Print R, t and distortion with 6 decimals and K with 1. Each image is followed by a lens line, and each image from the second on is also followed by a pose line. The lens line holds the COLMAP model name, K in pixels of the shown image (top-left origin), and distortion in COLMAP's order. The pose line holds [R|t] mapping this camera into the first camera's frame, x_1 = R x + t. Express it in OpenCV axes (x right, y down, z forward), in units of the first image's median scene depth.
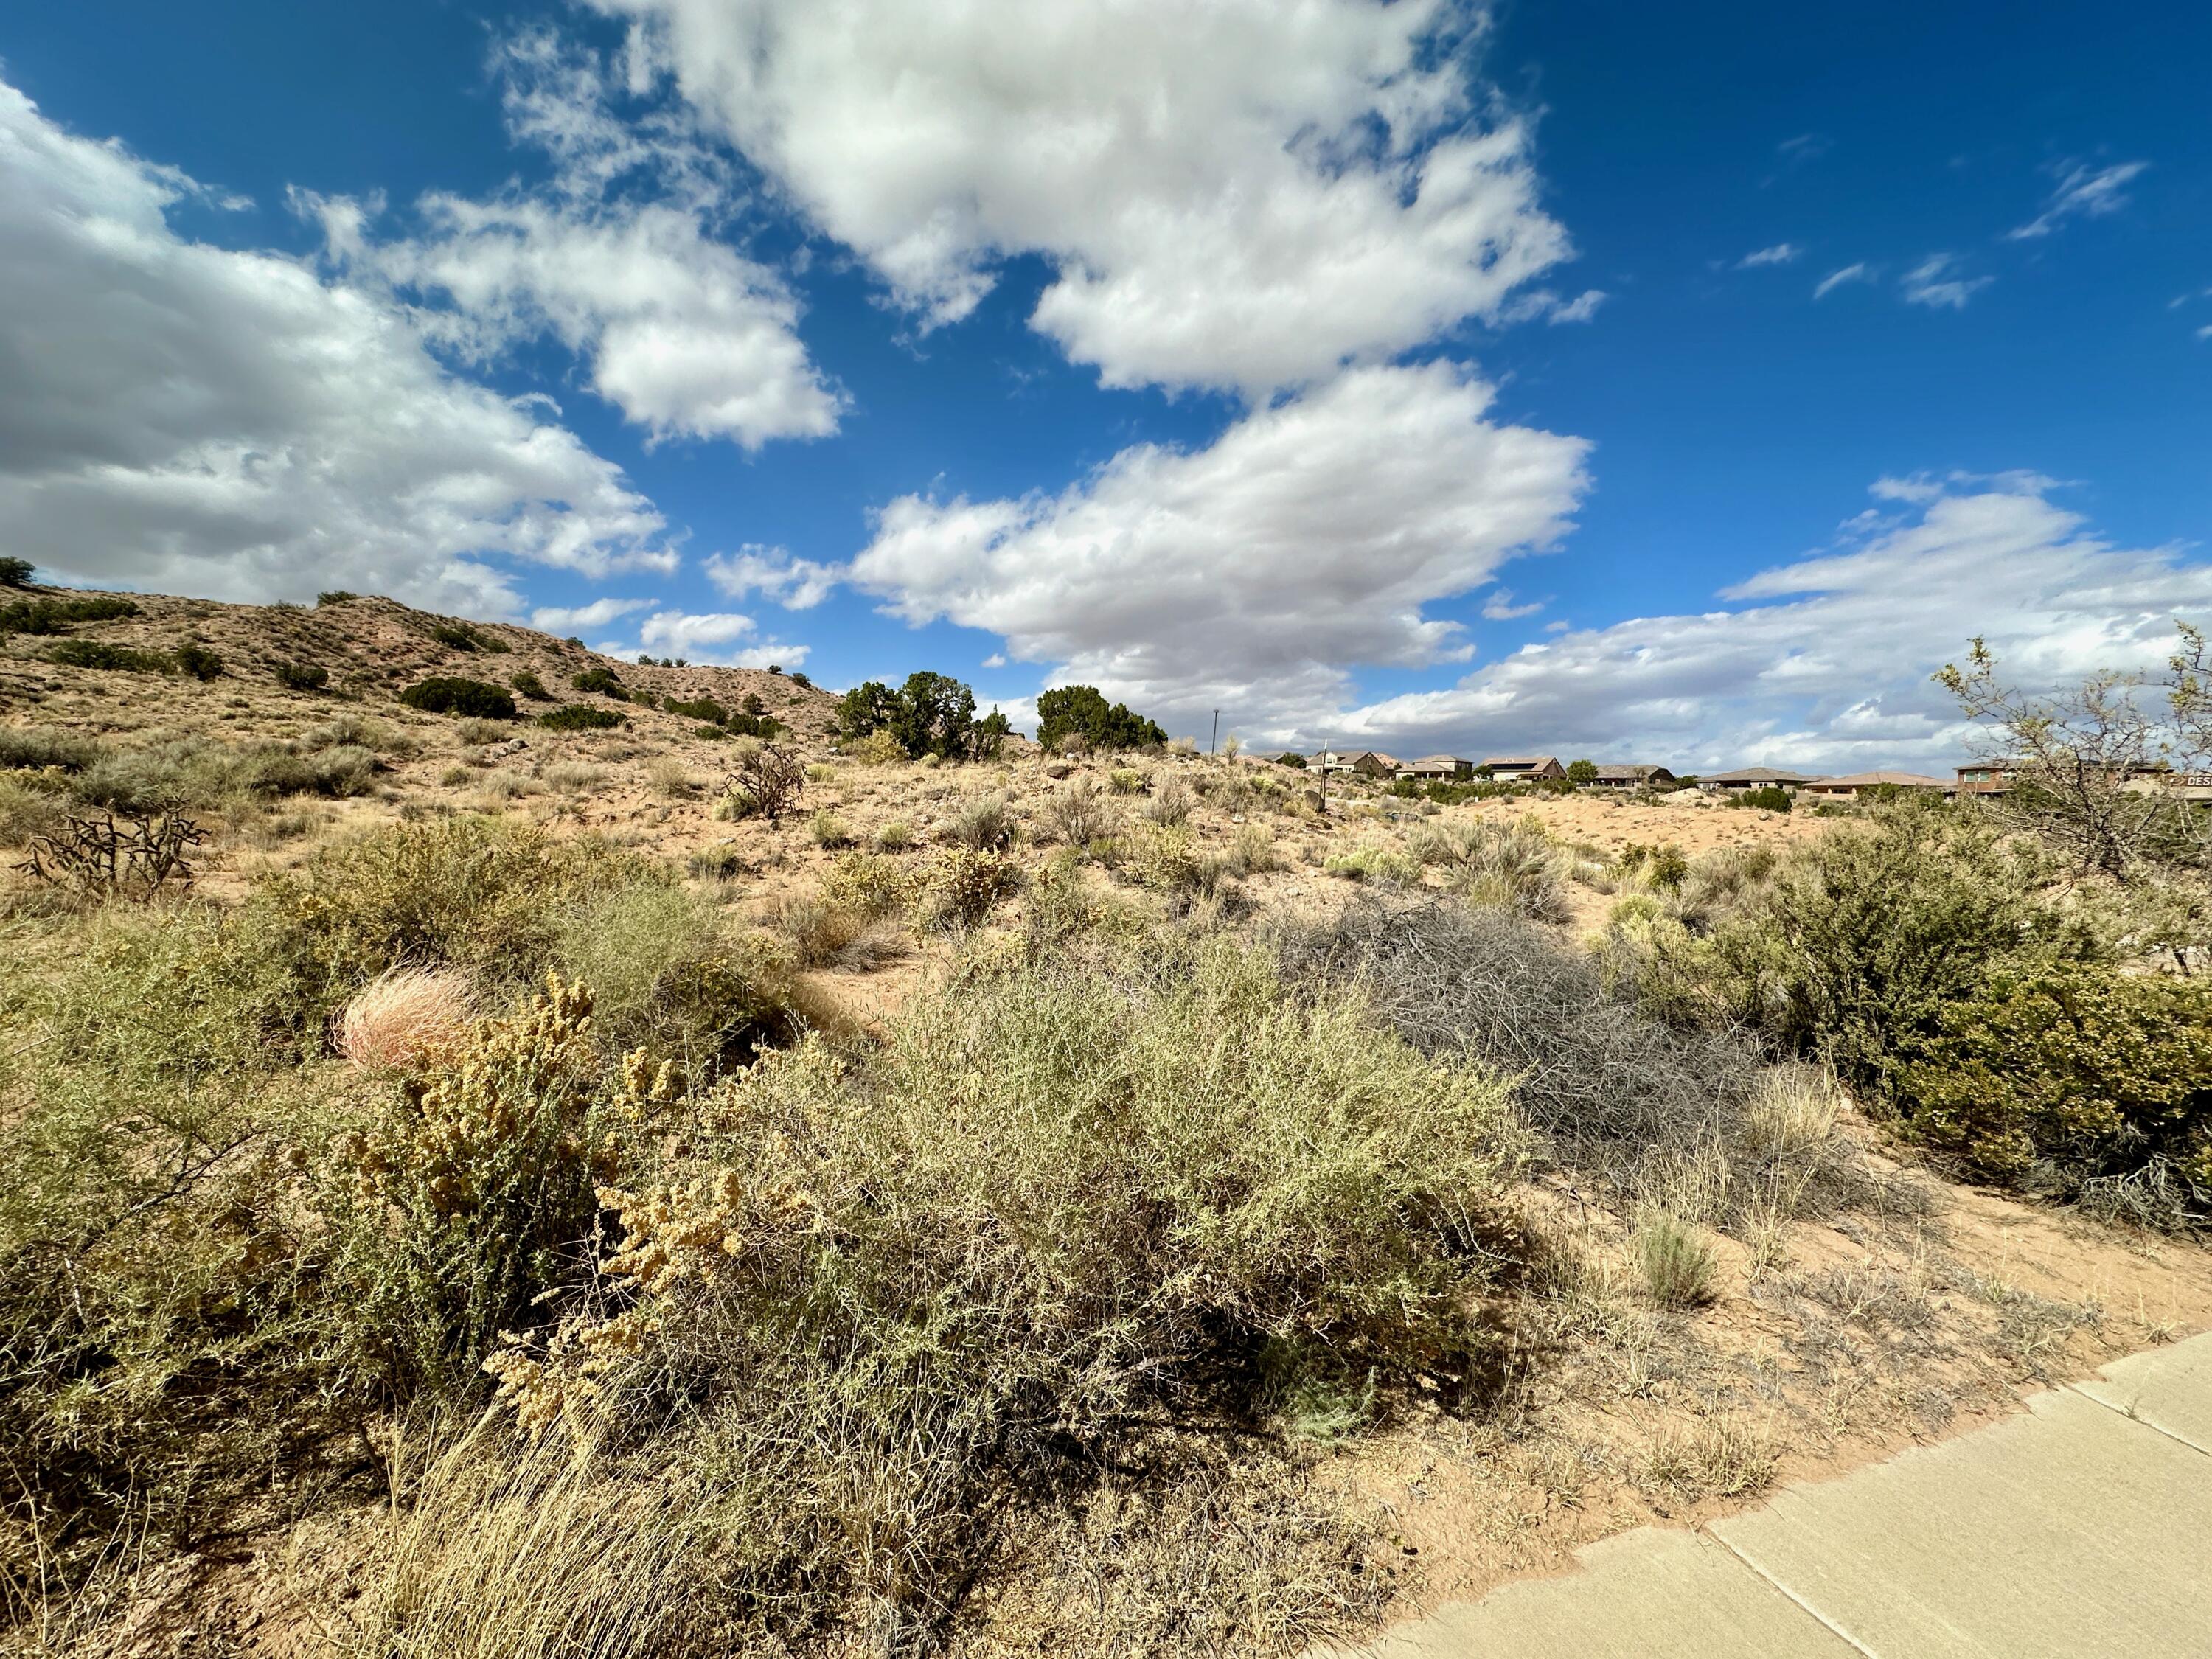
lens RADIAL K [[894.4, 0, 1106.0], [0, 894.4, 829.5], [0, 0, 1]] dist [-0.000346, -0.000184]
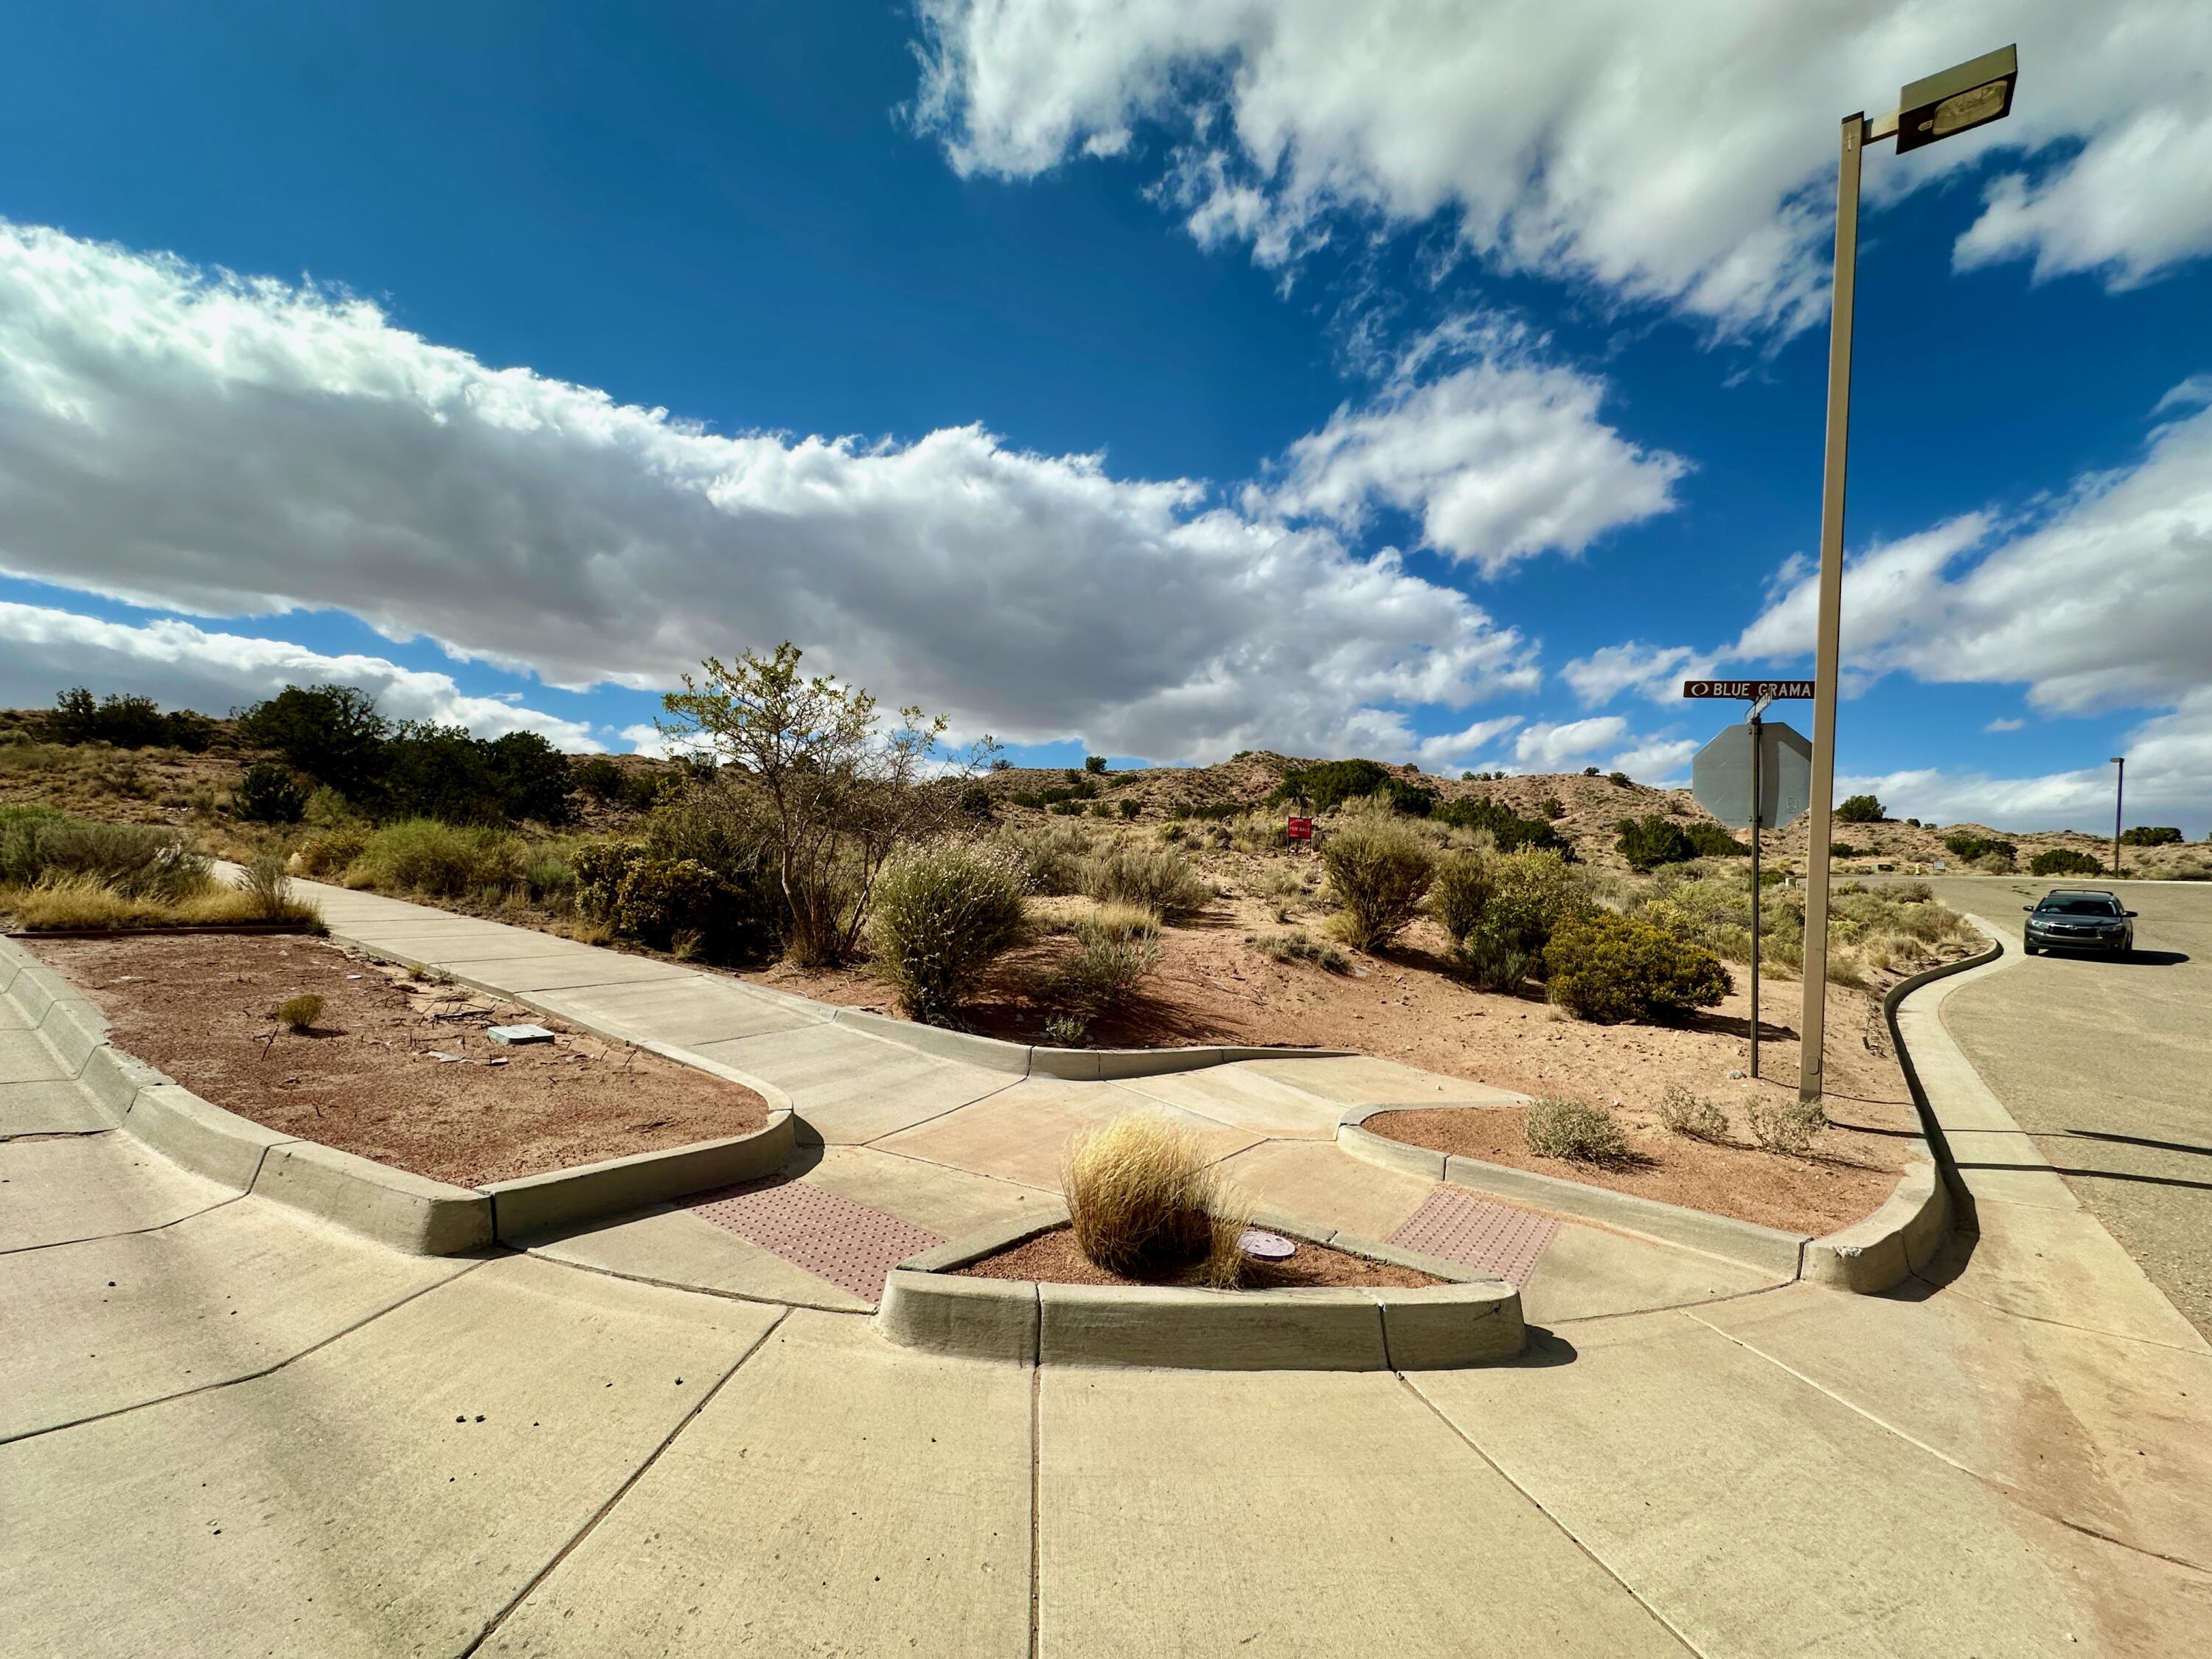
lens RADIAL K [[894.4, 0, 1106.0], [0, 894.4, 829.5], [0, 0, 1]] dist [-0.000346, -0.000184]
pose [[0.534883, -0.051961, -0.843327, 0.140315], [-0.056881, 0.993628, -0.097299, -0.001142], [0.843009, 0.100013, 0.528519, 0.094671]]
